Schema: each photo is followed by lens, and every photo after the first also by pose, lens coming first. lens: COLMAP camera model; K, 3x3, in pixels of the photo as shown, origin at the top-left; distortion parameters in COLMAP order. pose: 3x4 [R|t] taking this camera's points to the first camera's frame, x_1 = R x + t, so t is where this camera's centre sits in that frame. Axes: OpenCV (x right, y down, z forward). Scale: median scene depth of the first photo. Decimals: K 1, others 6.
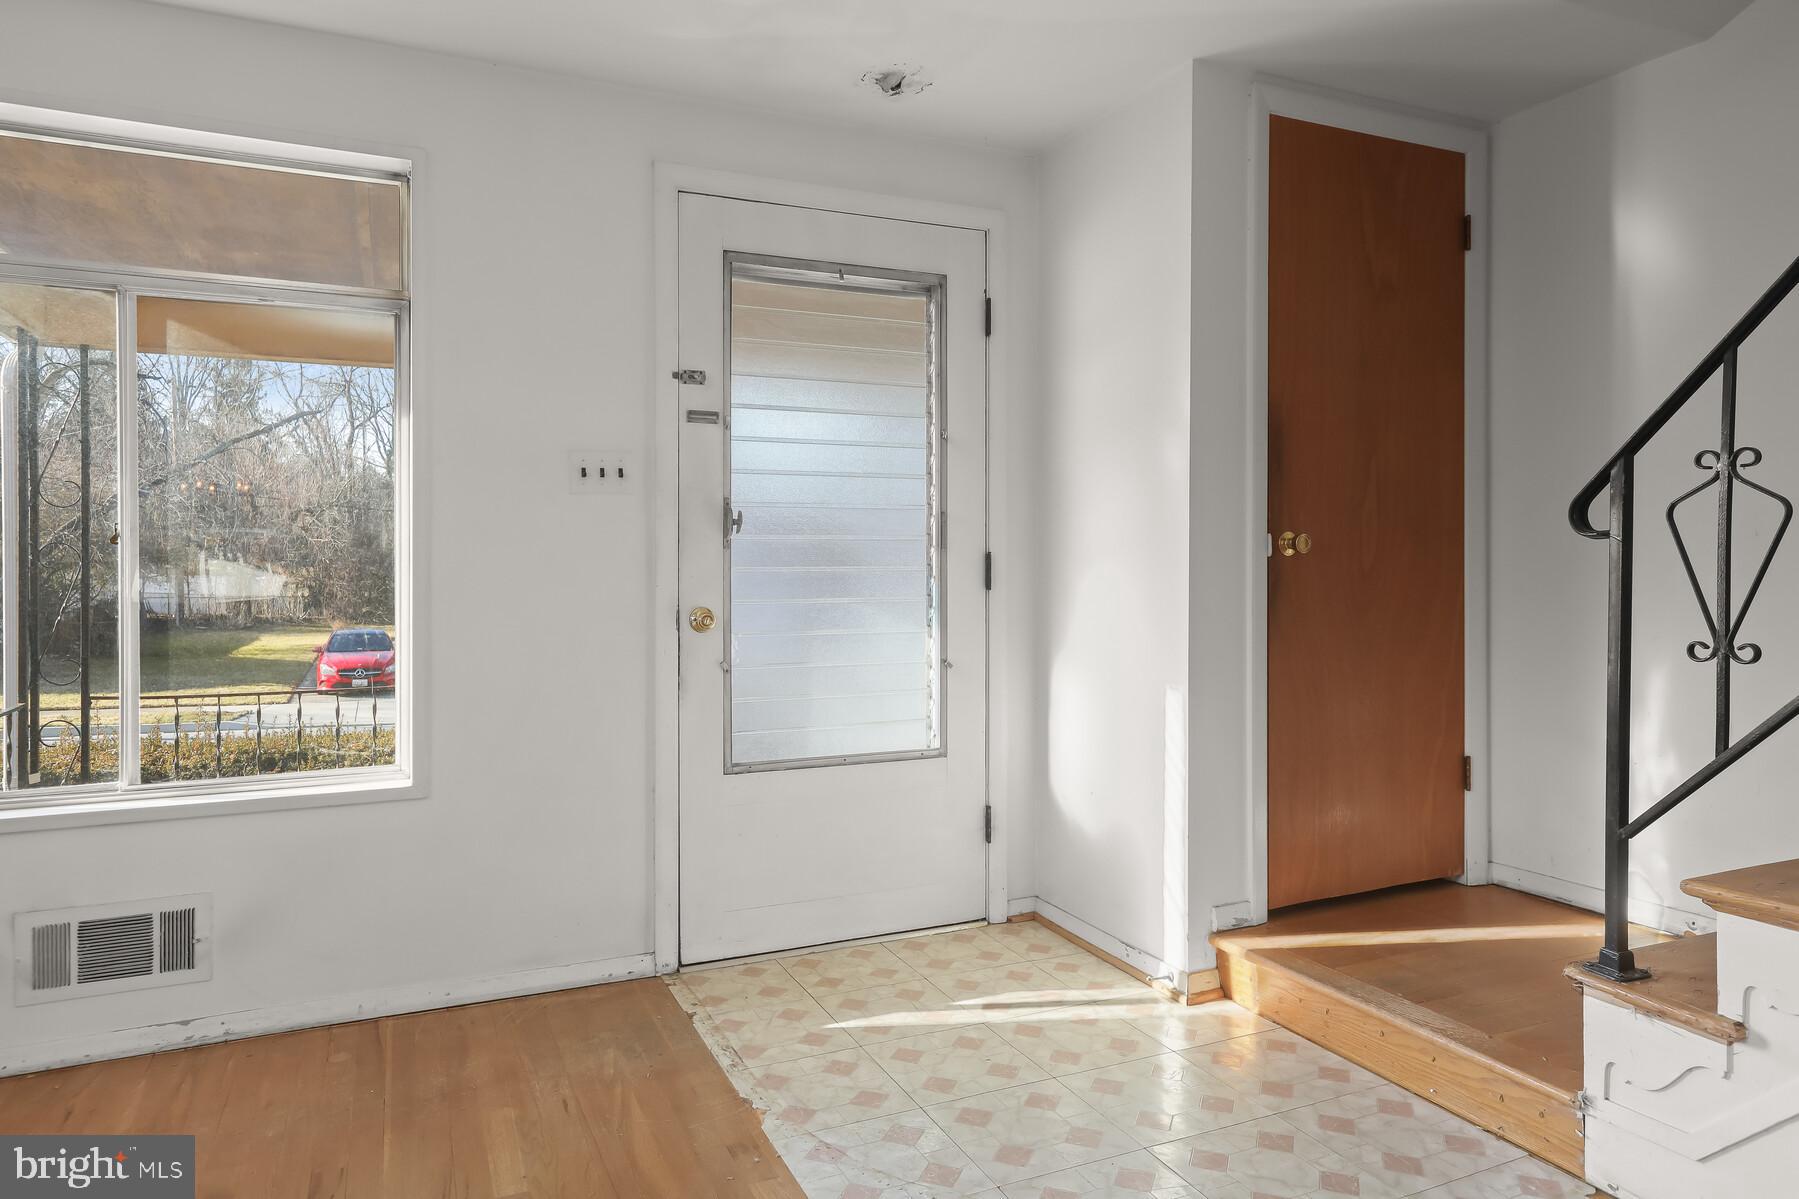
lens RADIAL K [[1111.1, 0, 901.8], [0, 1111.1, 656.9], [0, 0, 1]] dist [0.000684, 0.000210]
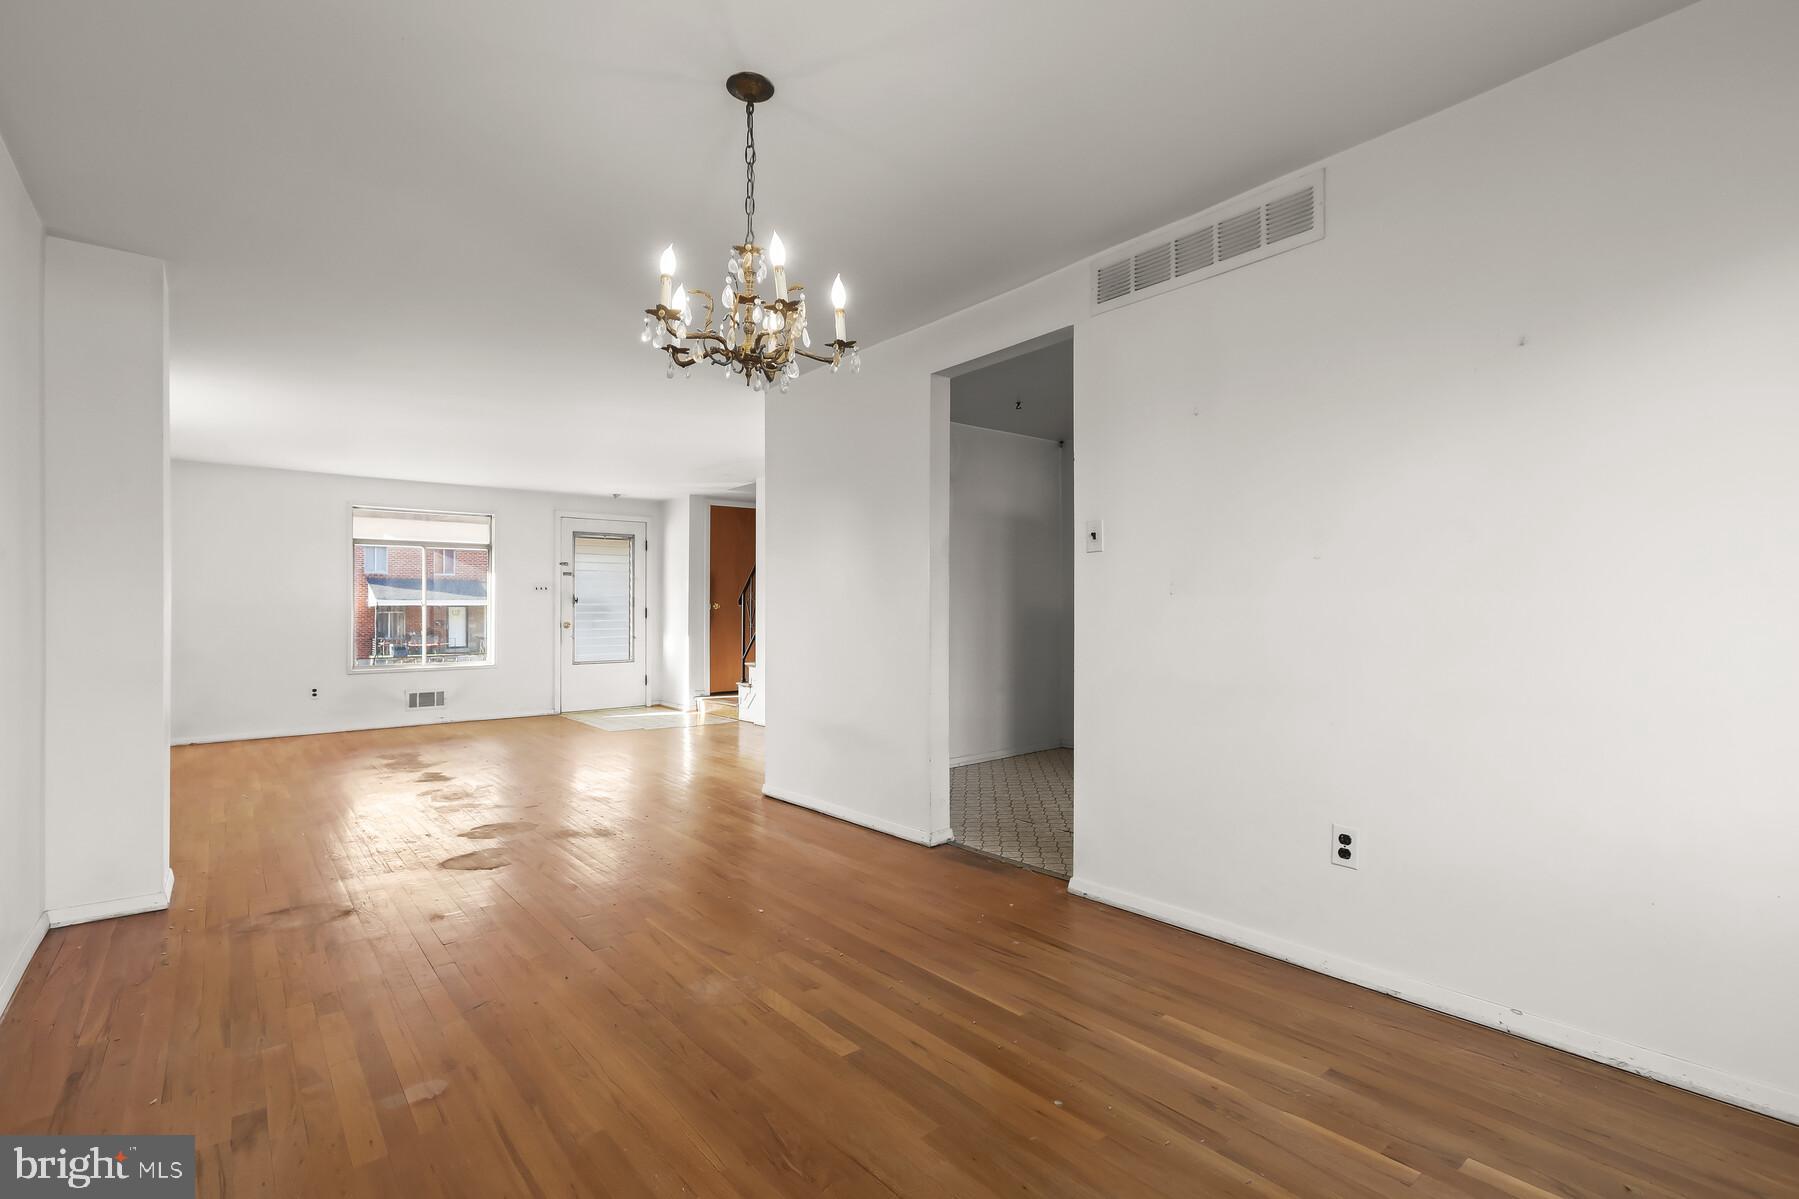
lens RADIAL K [[819.2, 0, 891.3], [0, 819.2, 605.7], [0, 0, 1]] dist [-0.001807, -0.000143]
pose [[0.962496, 0.000418, 0.271296, 0.141160], [0.024160, 0.995894, -0.087246, 0.180634], [-0.270218, 0.090529, 0.958534, -2.124087]]
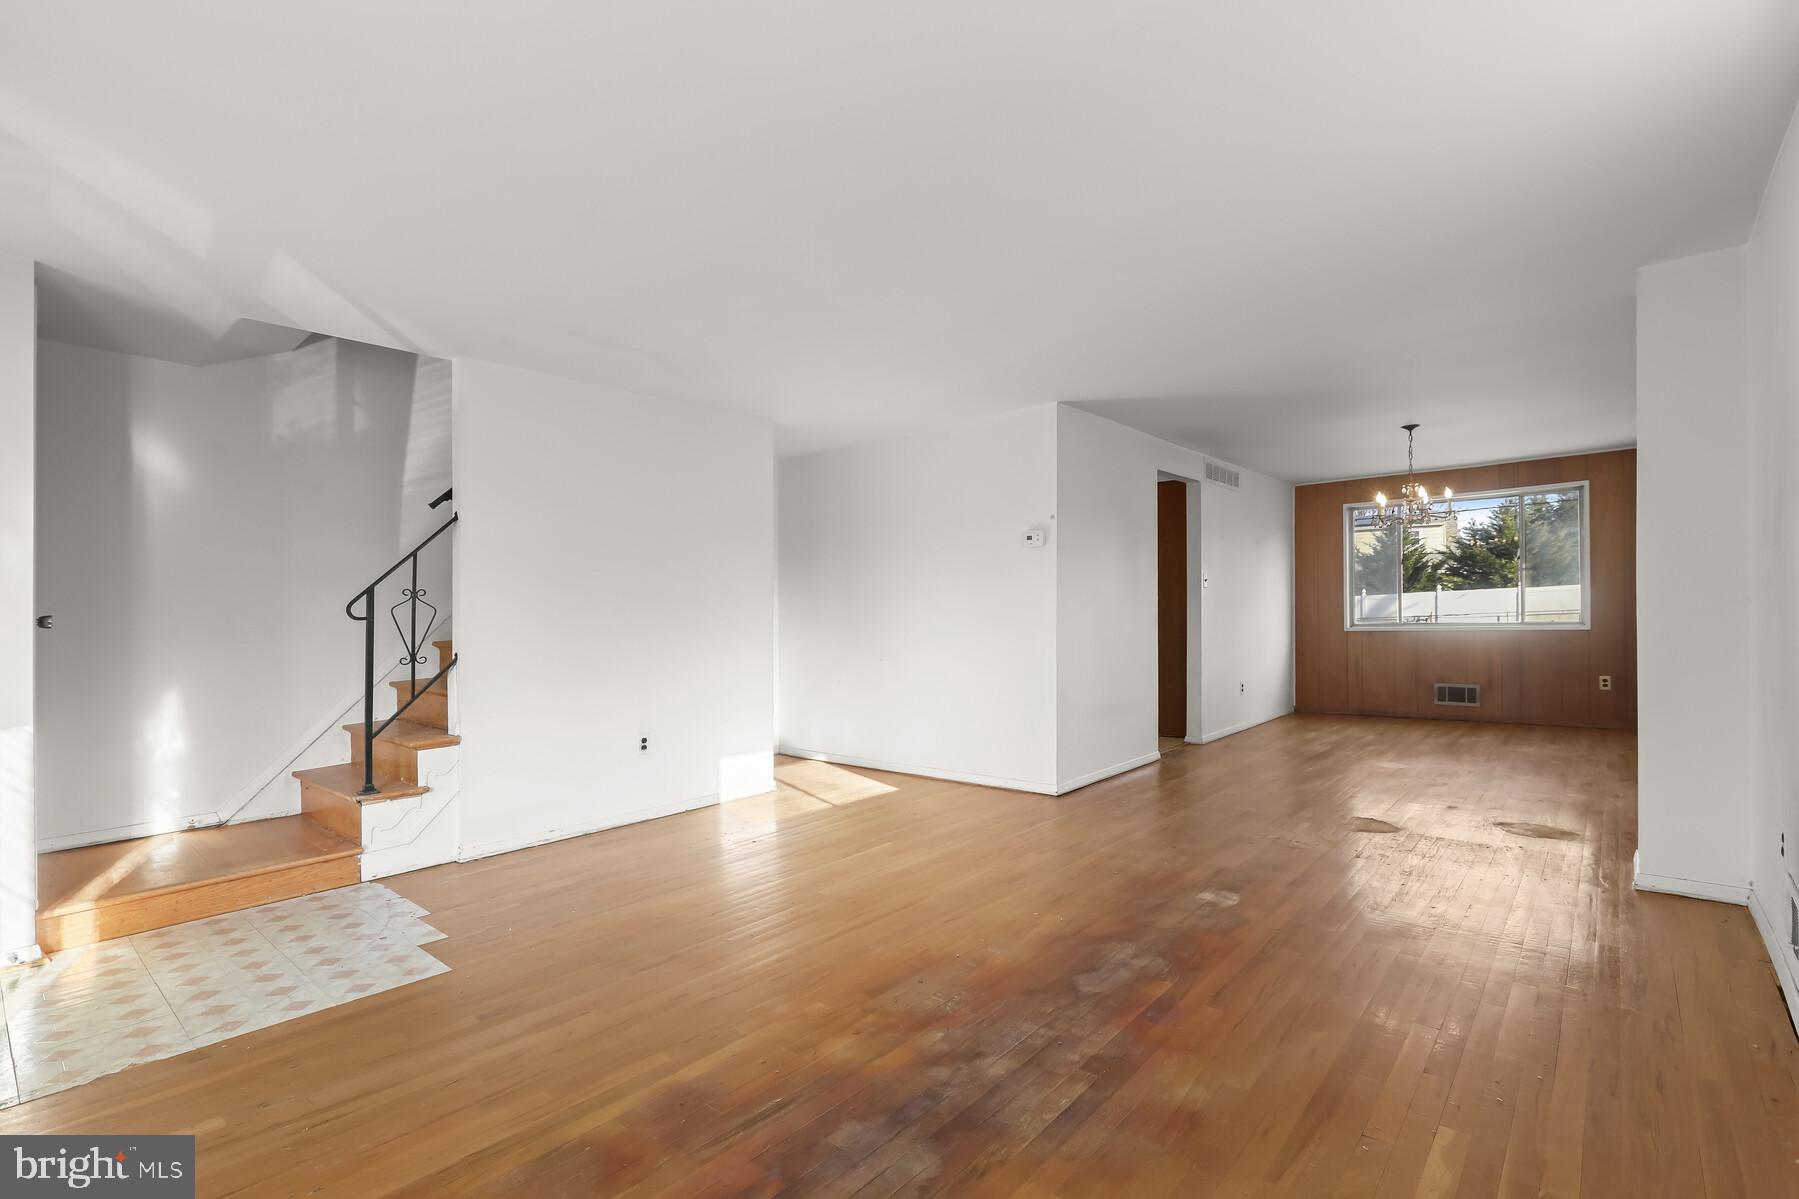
lens RADIAL K [[814.8, 0, 931.9], [0, 814.8, 641.1], [0, 0, 1]] dist [0.018979, 0.000409]
pose [[-0.445873, -0.014096, 0.894985, -1.003898], [0.094841, 0.993503, 0.062897, -0.030643], [-0.890058, 0.112926, -0.441639, 0.408529]]
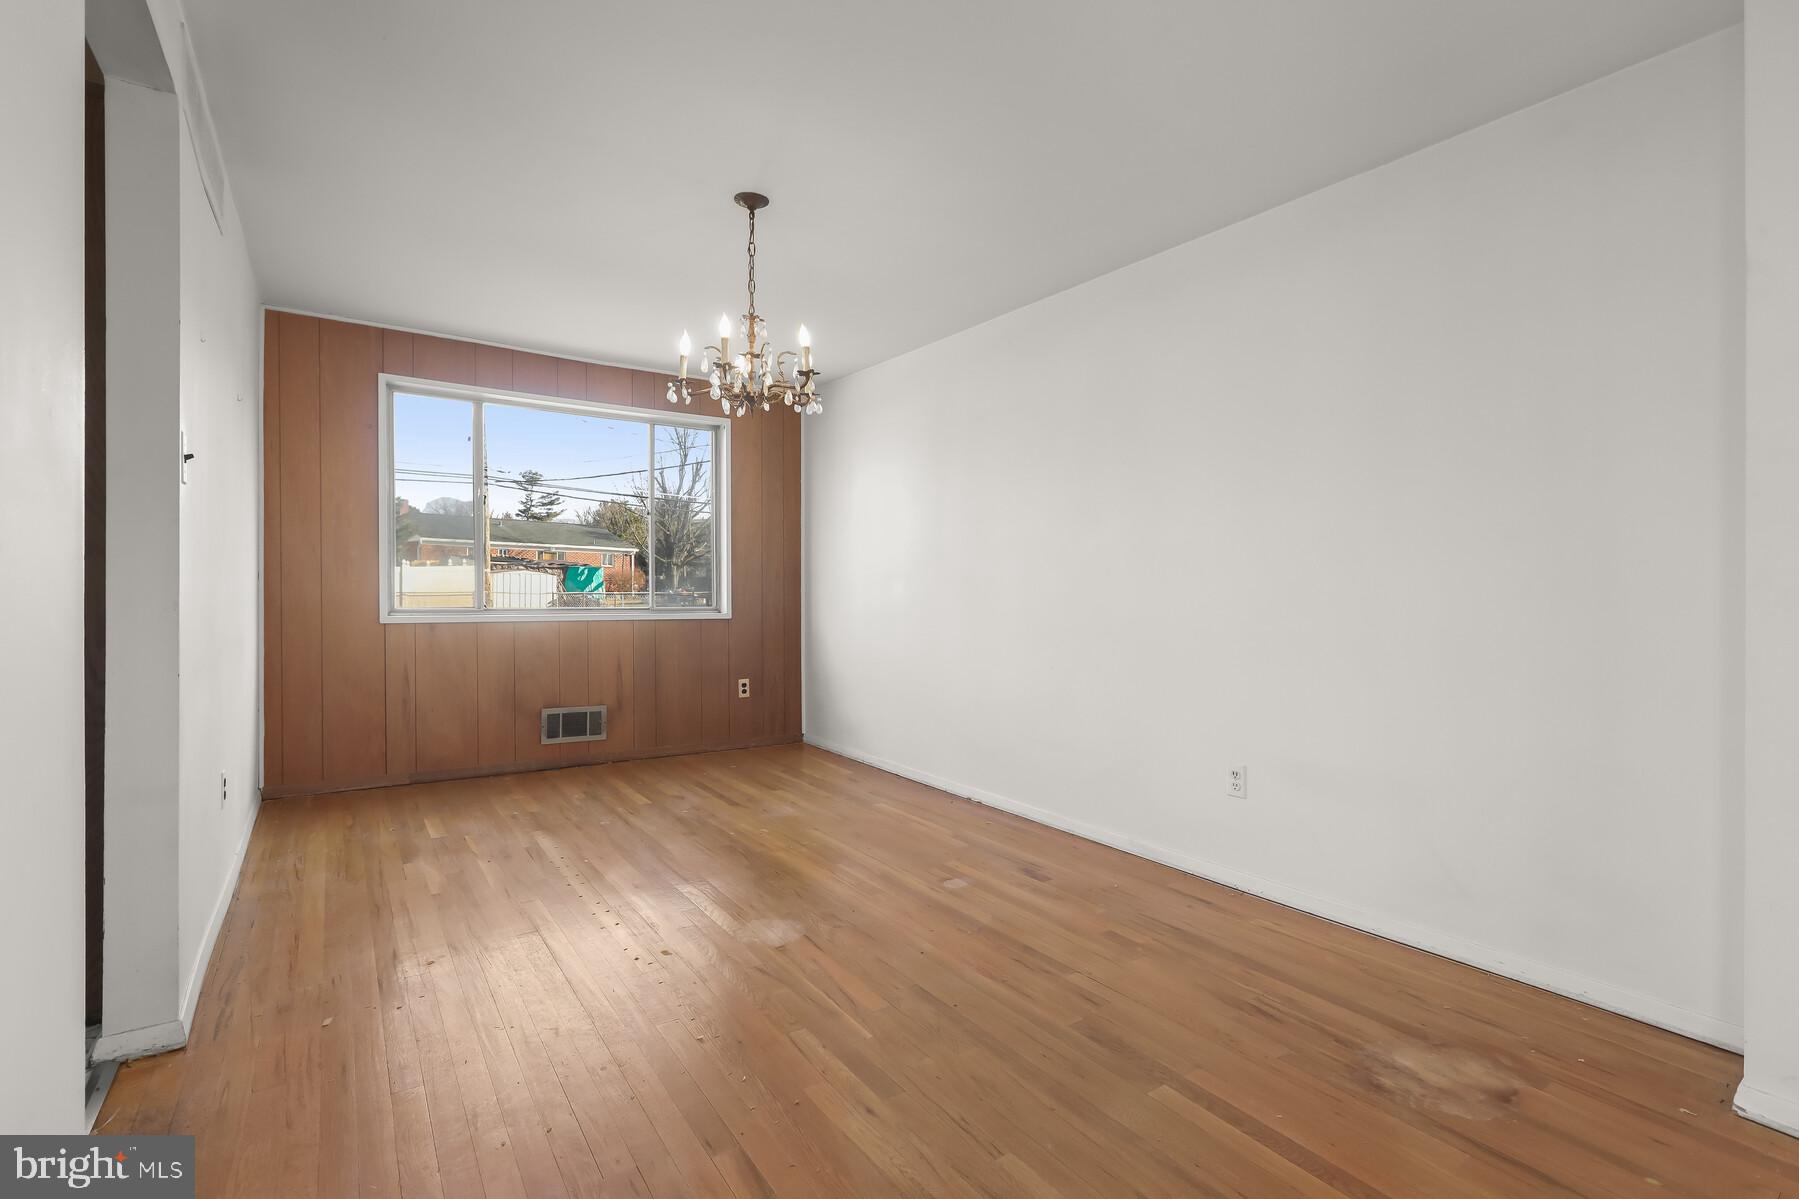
lens RADIAL K [[819.2, 0, 891.3], [0, 819.2, 605.7], [0, 0, 1]] dist [-0.001807, -0.000143]
pose [[-0.982614, -0.002353, -0.185645, 0.228266], [-0.020696, 0.995076, 0.096928, 0.055955], [0.184503, 0.099085, -0.977825, -0.508979]]
